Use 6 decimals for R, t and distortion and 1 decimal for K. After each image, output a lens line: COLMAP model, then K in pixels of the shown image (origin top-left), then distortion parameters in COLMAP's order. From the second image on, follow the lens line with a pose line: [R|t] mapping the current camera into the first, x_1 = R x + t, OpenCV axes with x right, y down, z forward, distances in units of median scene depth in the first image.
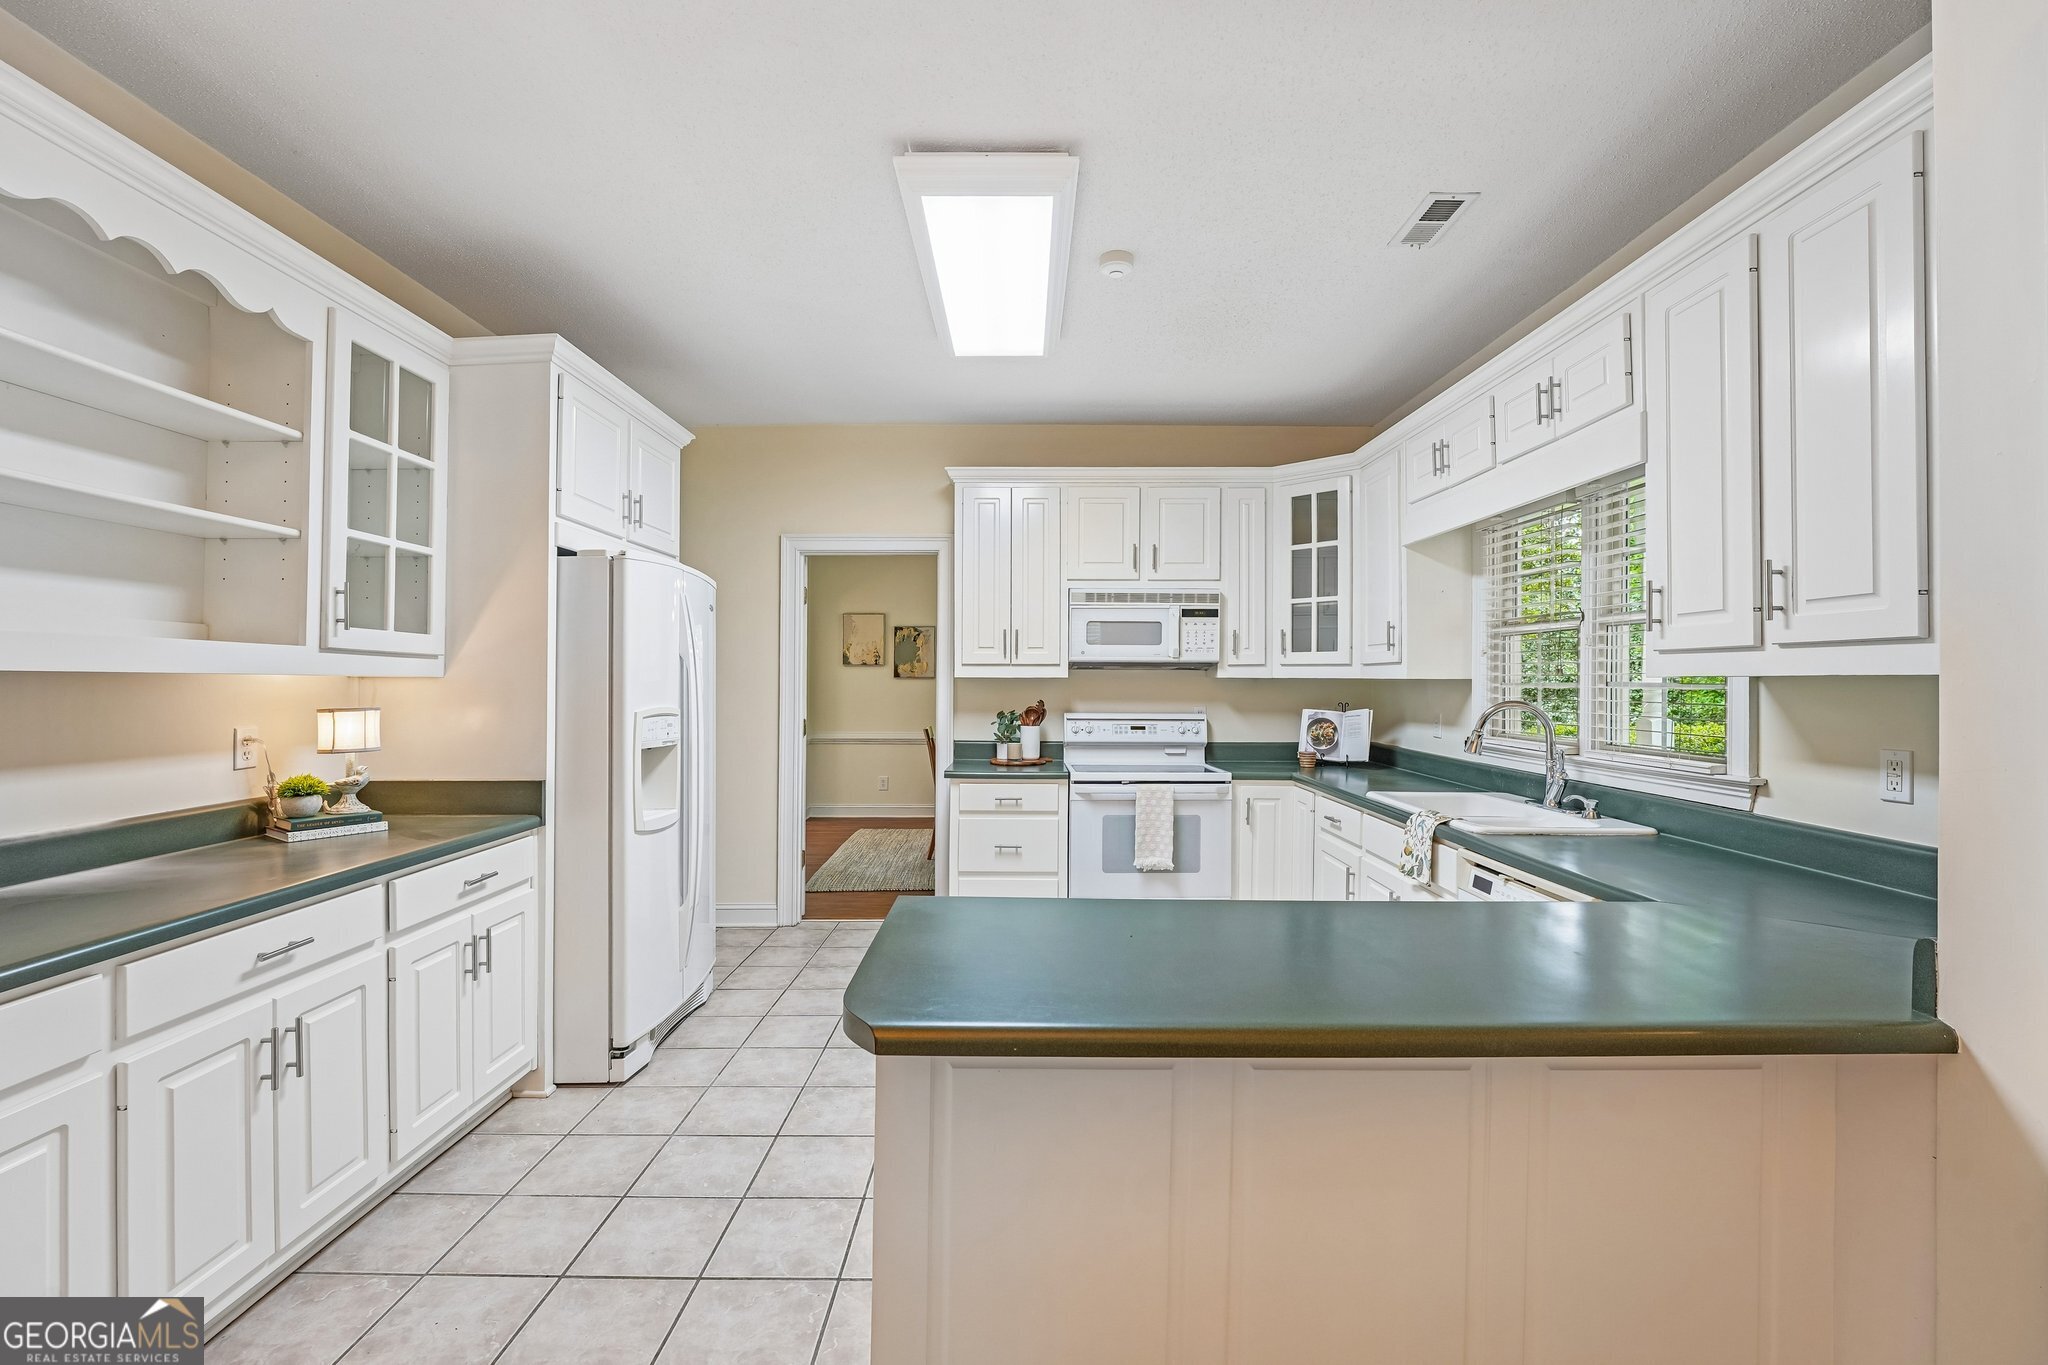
lens RADIAL K [[857.1, 0, 1023.2], [0, 857.1, 678.9], [0, 0, 1]] dist [-0.024629, 0.000764]
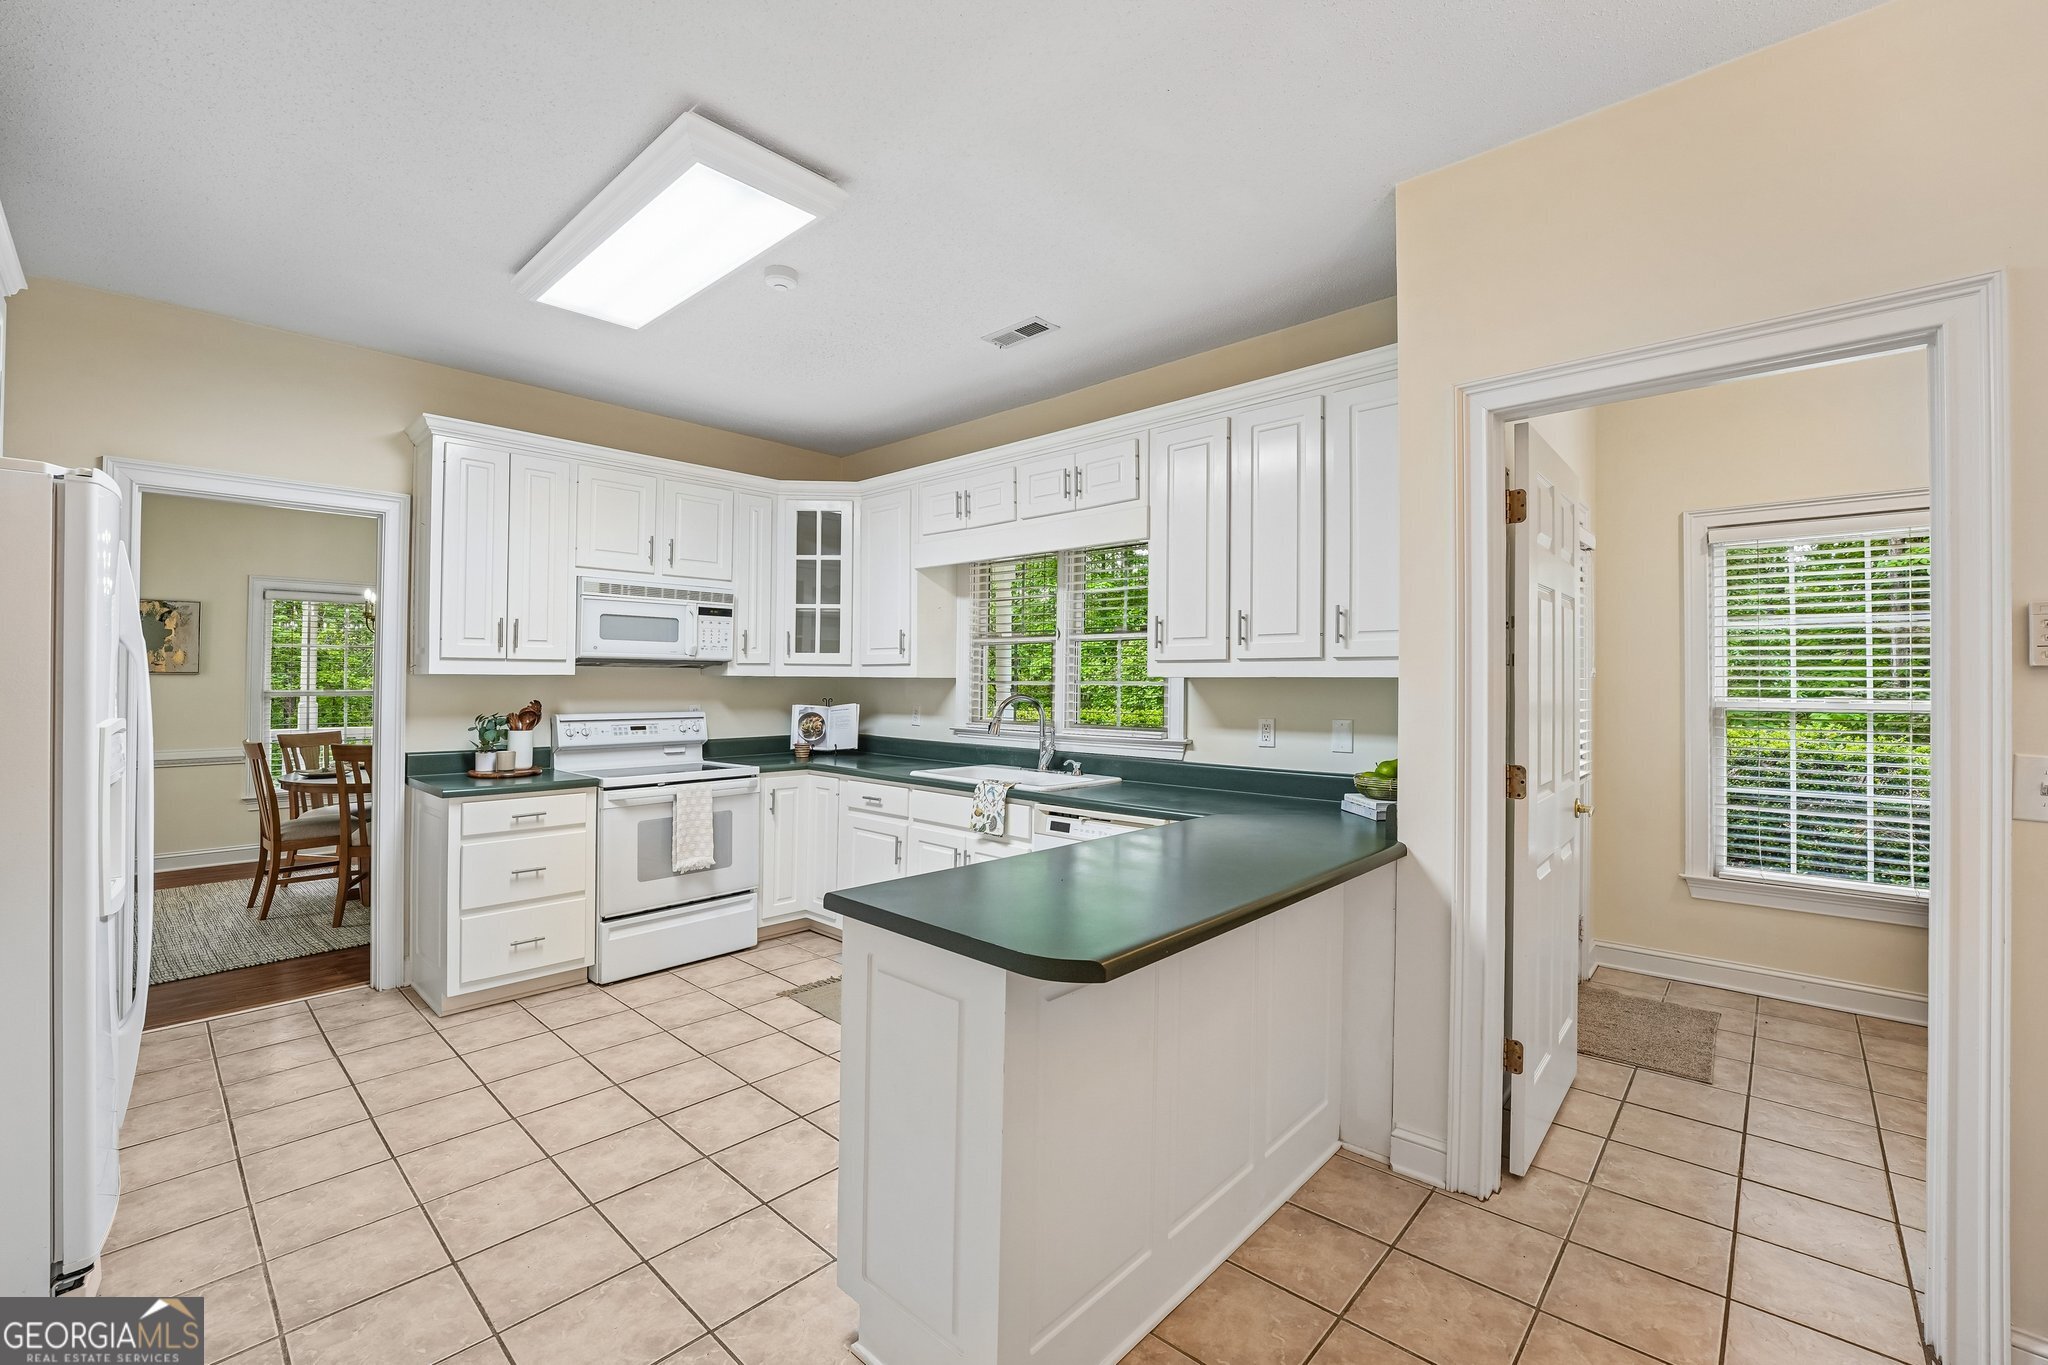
lens RADIAL K [[857.1, 0, 1011.2], [0, 857.1, 669.1], [0, 0, 1]] dist [-0.024629, 0.000764]
pose [[0.684155, 0.010396, 0.729263, -0.385459], [-0.003979, 0.999937, -0.010521, -0.000068], [-0.729326, 0.004296, 0.684153, 0.073138]]
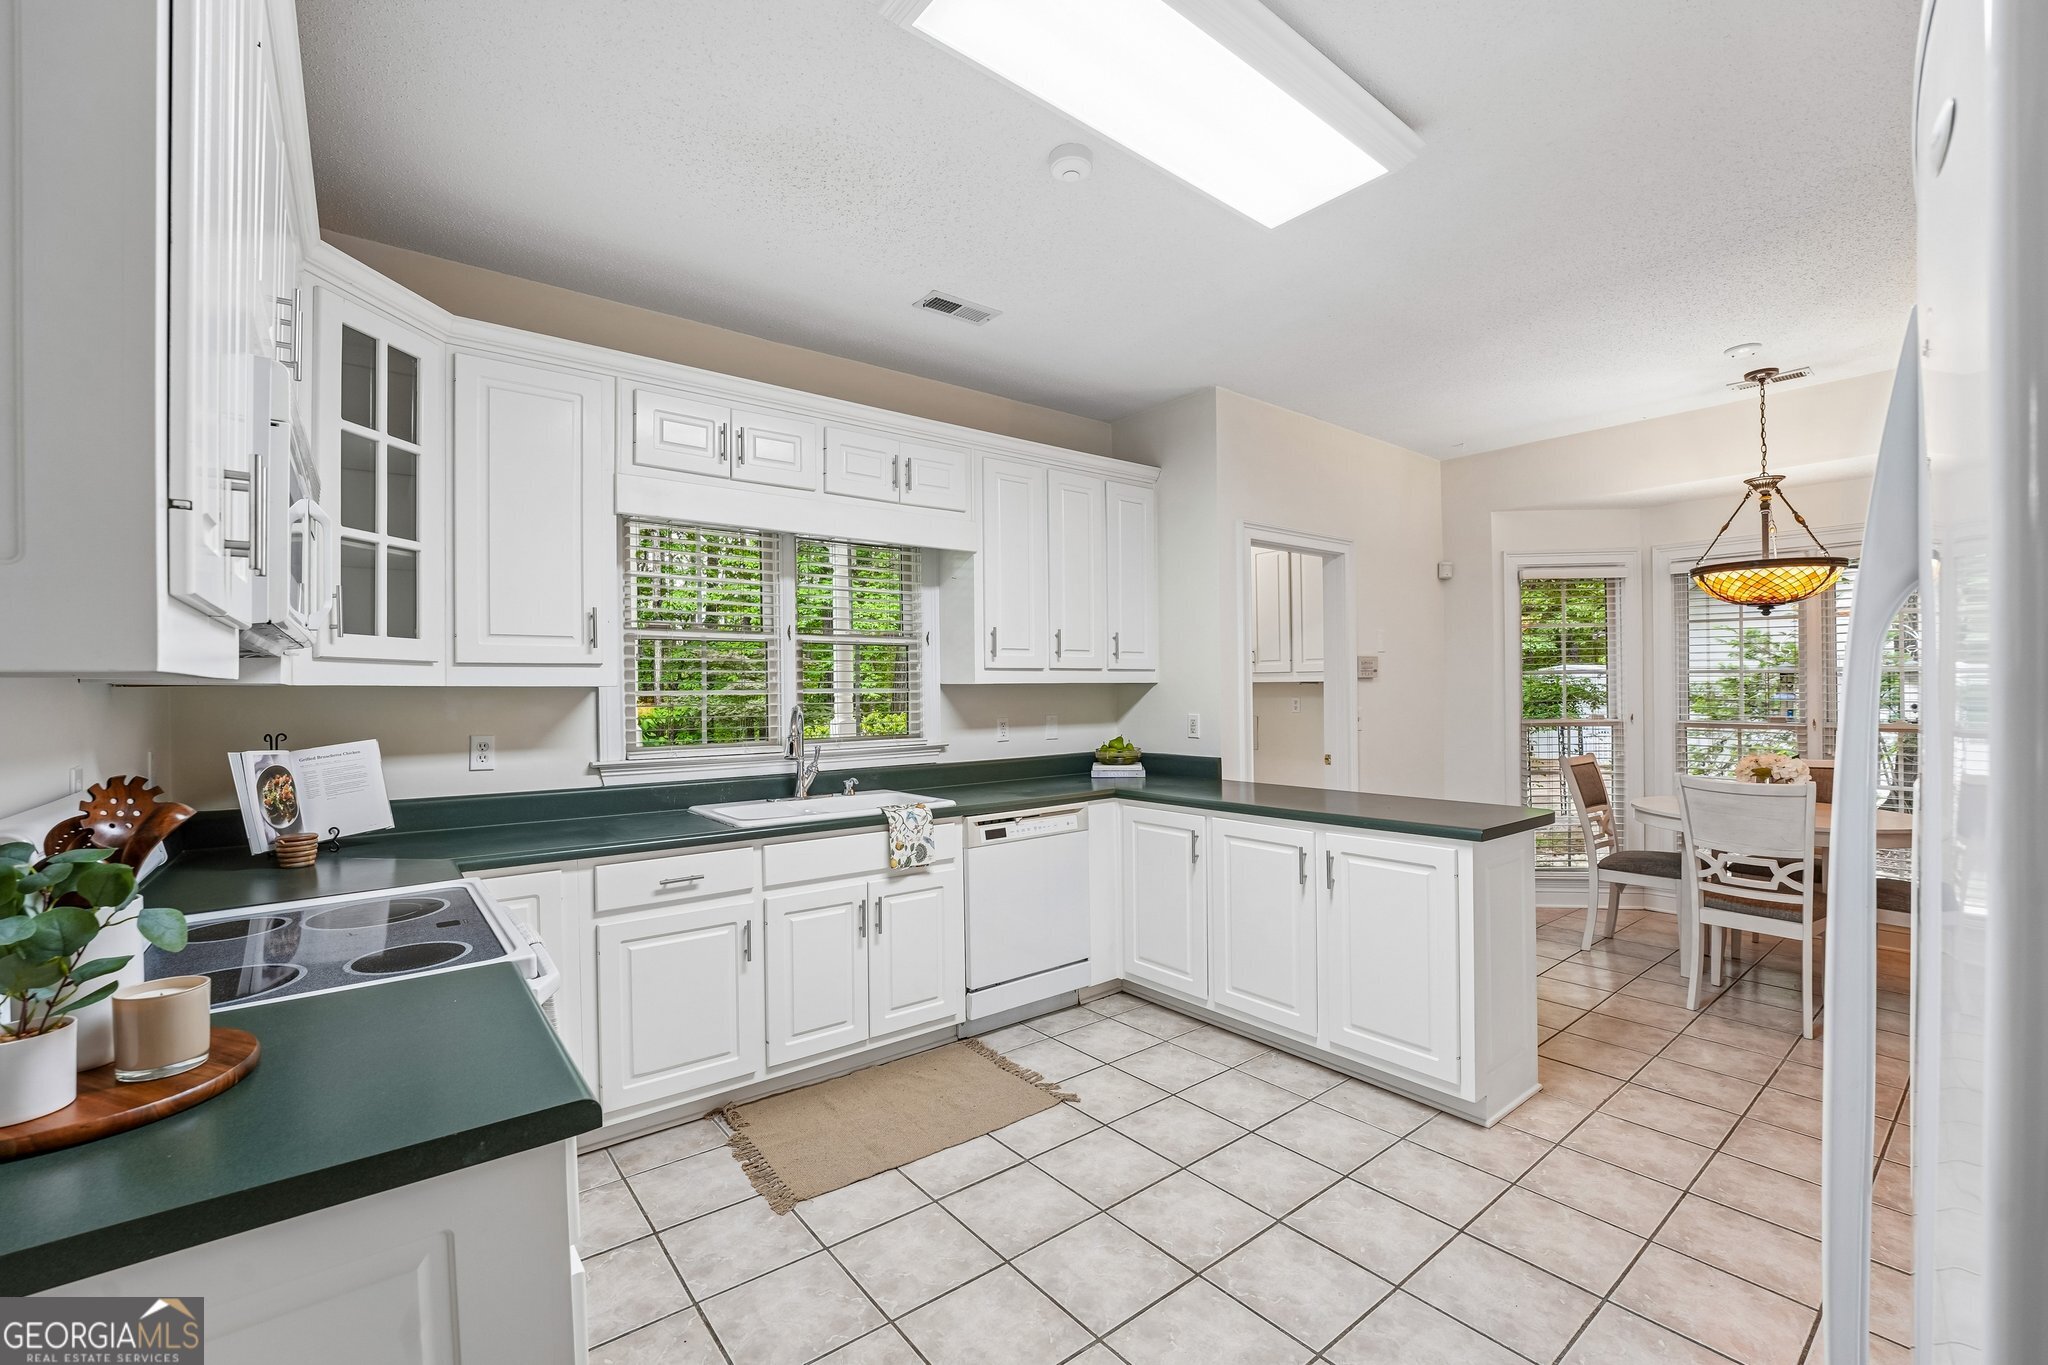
lens RADIAL K [[857.1, 0, 1019.2], [0, 857.1, 689.7], [0, 0, 1]] dist [-0.024629, 0.000764]
pose [[-0.621397, -0.001146, 0.783495, -0.413691], [0.004307, 0.999979, 0.004879, 0.000722], [-0.783484, 0.006406, -0.621379, 1.317040]]
